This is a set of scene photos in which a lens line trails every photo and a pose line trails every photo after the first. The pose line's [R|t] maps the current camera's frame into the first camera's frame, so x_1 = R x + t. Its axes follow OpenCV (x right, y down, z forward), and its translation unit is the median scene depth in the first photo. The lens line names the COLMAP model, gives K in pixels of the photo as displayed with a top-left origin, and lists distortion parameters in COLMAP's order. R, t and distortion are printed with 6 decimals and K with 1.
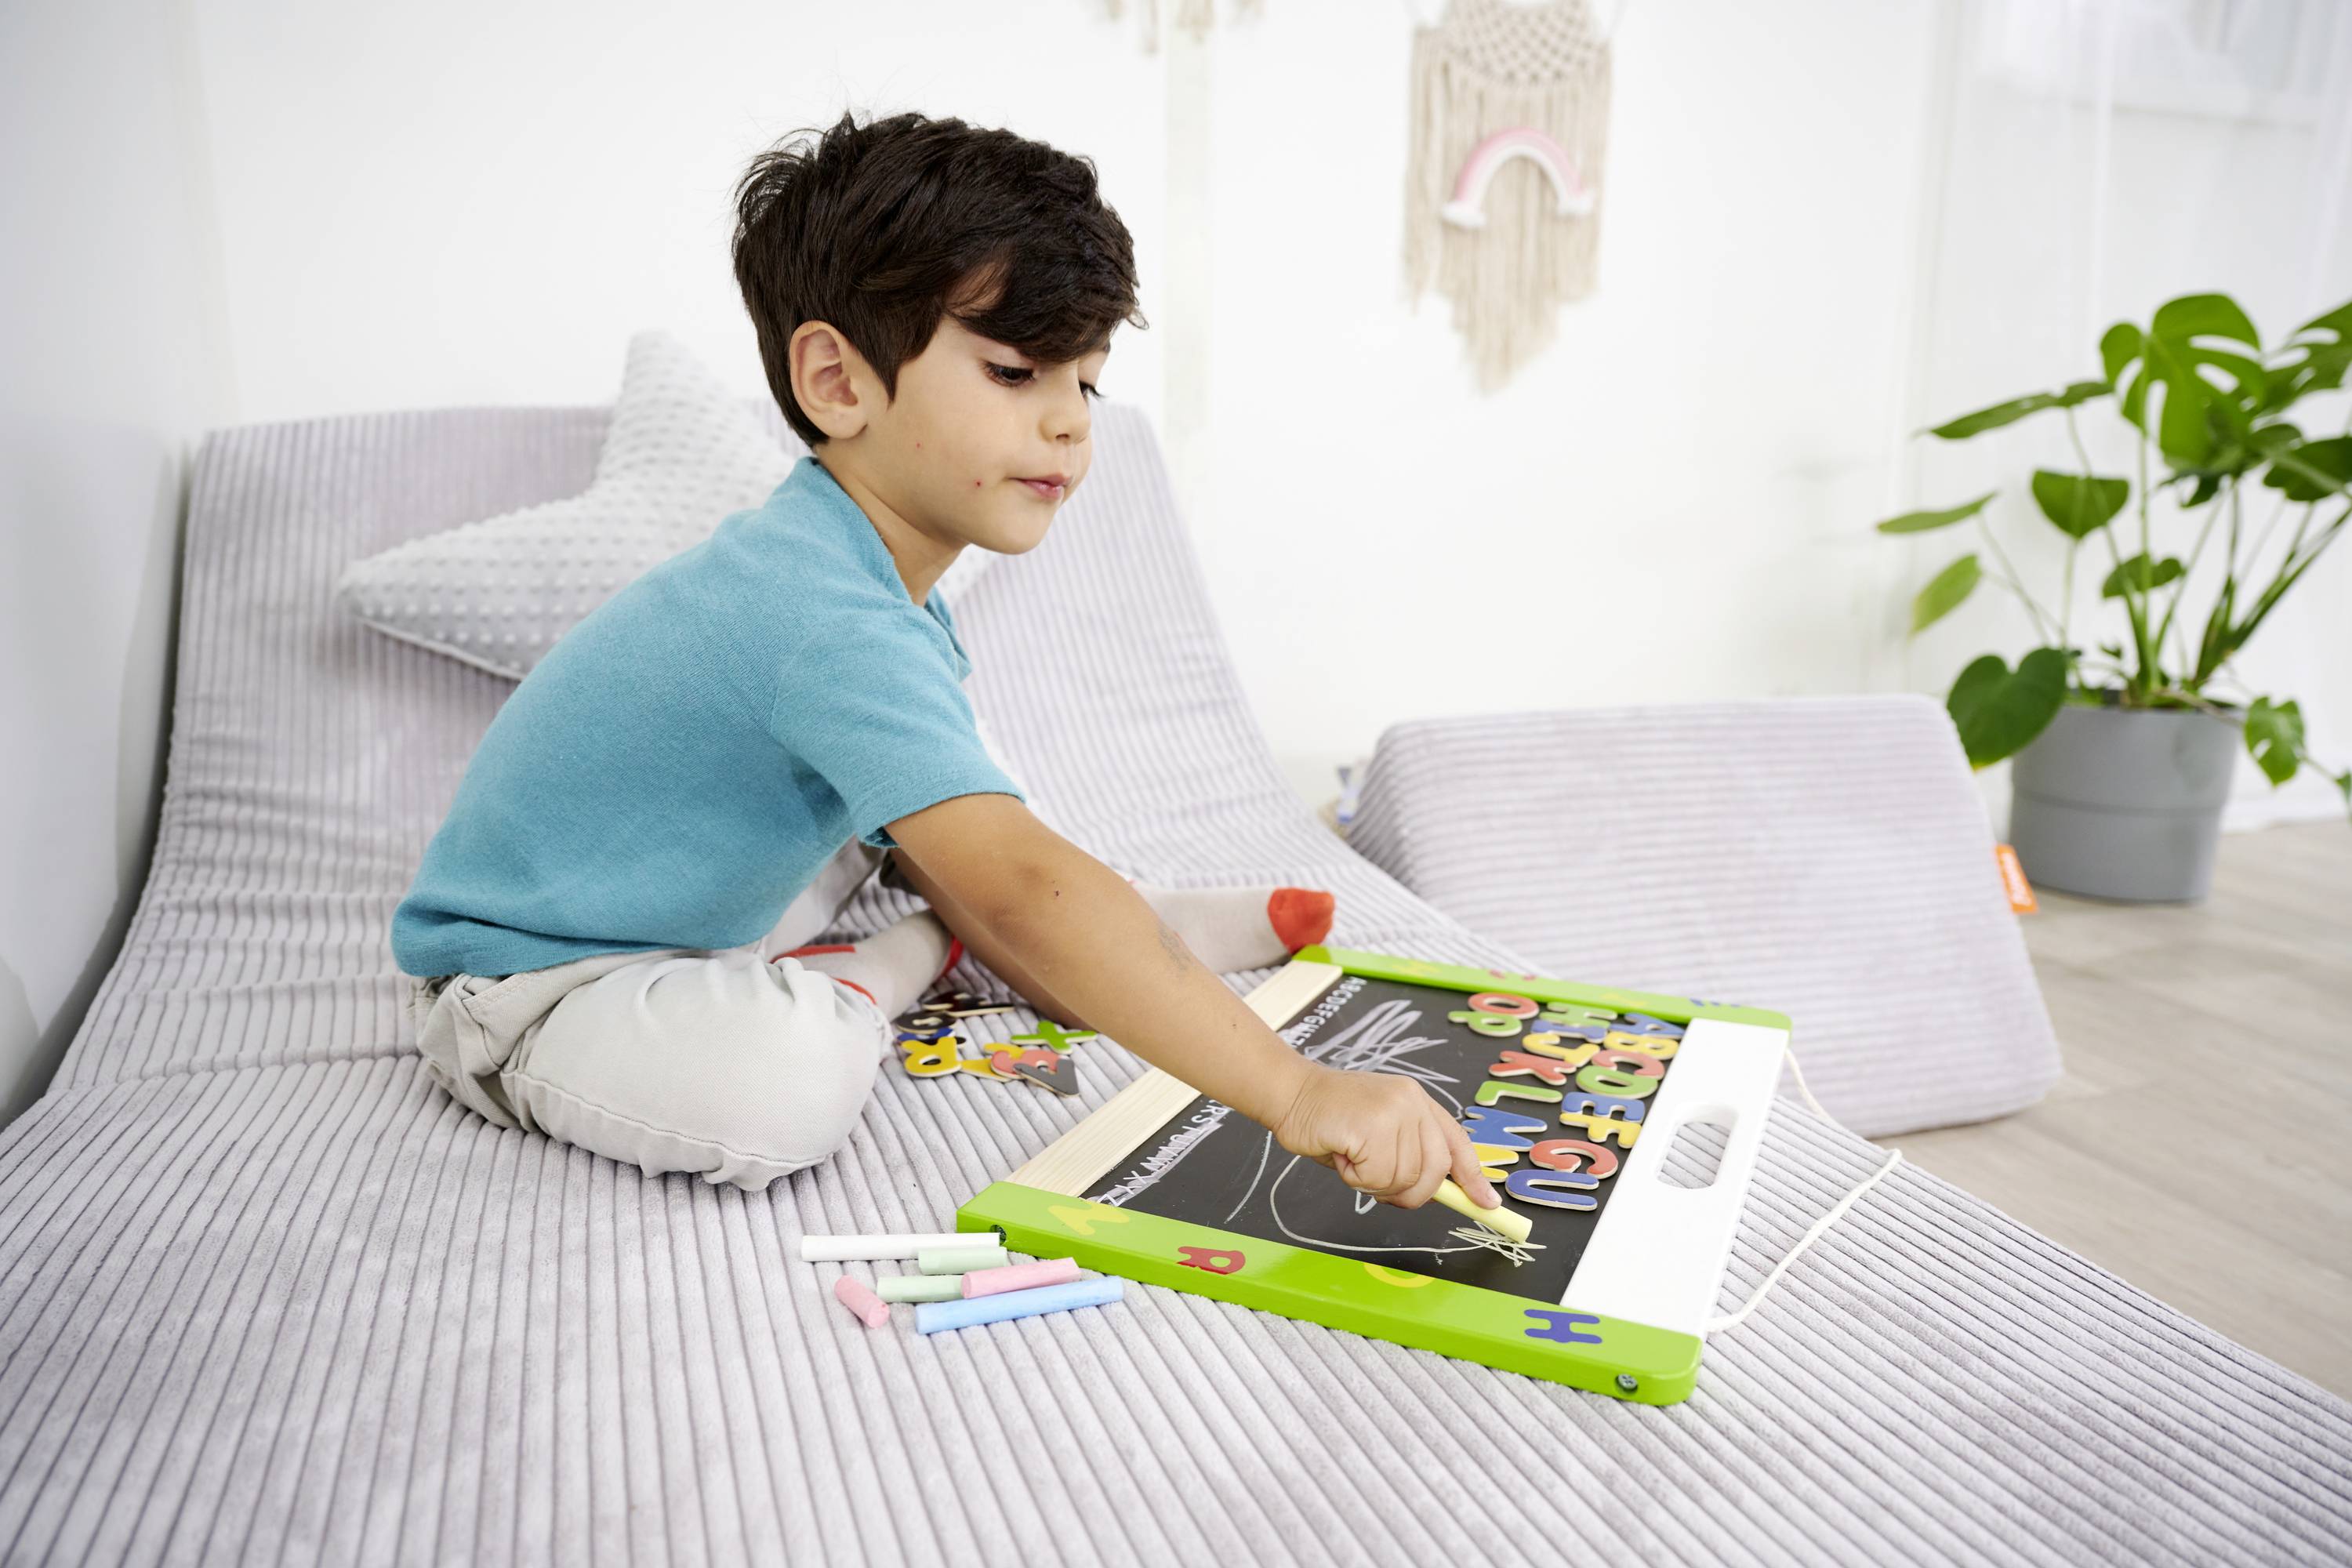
lens RADIAL K [[1631.3, 0, 1180.4], [0, 1631.3, 800.7], [0, 0, 1]] dist [0.003377, 0.001924]
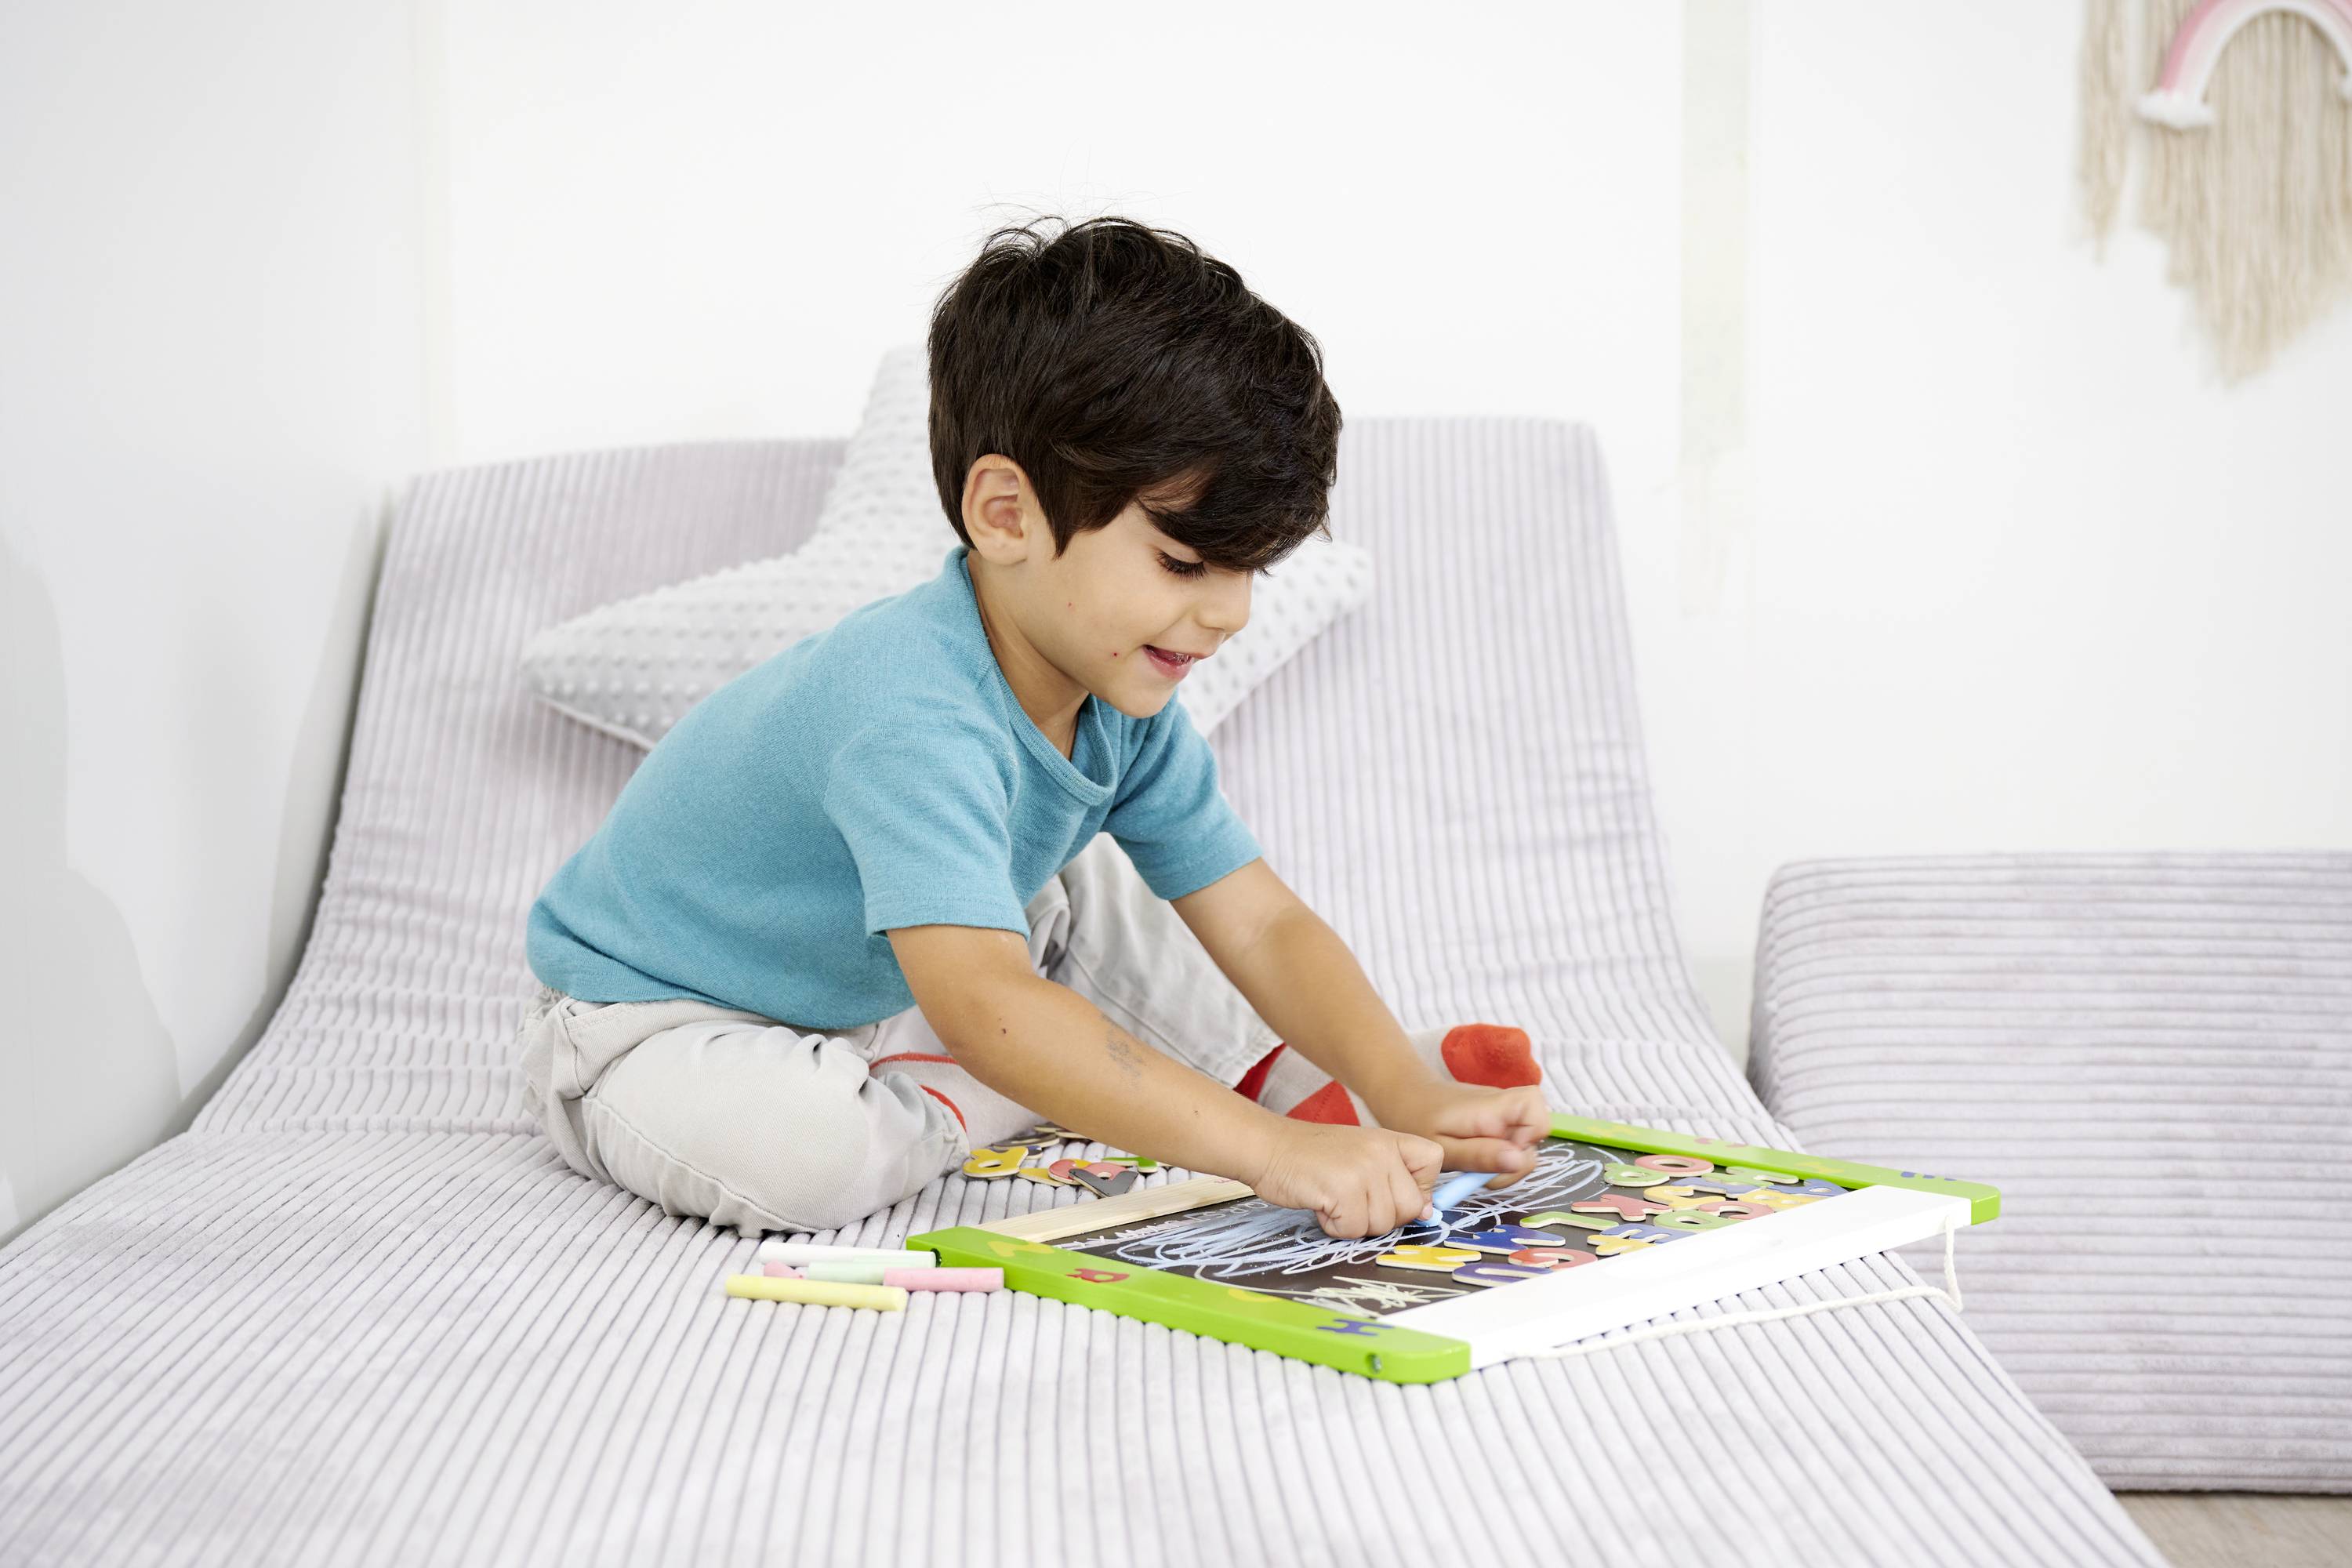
lens RADIAL K [[3480.3, 0, 1107.0], [0, 3480.3, 784.1], [0, 0, 1]] dist [0.039563, -0.145728]
pose [[0.935884, 0.022534, -0.351588, 0.403531], [-0.061581, 0.993052, -0.100273, 0.095275], [0.346886, 0.115495, 0.930769, -0.567415]]
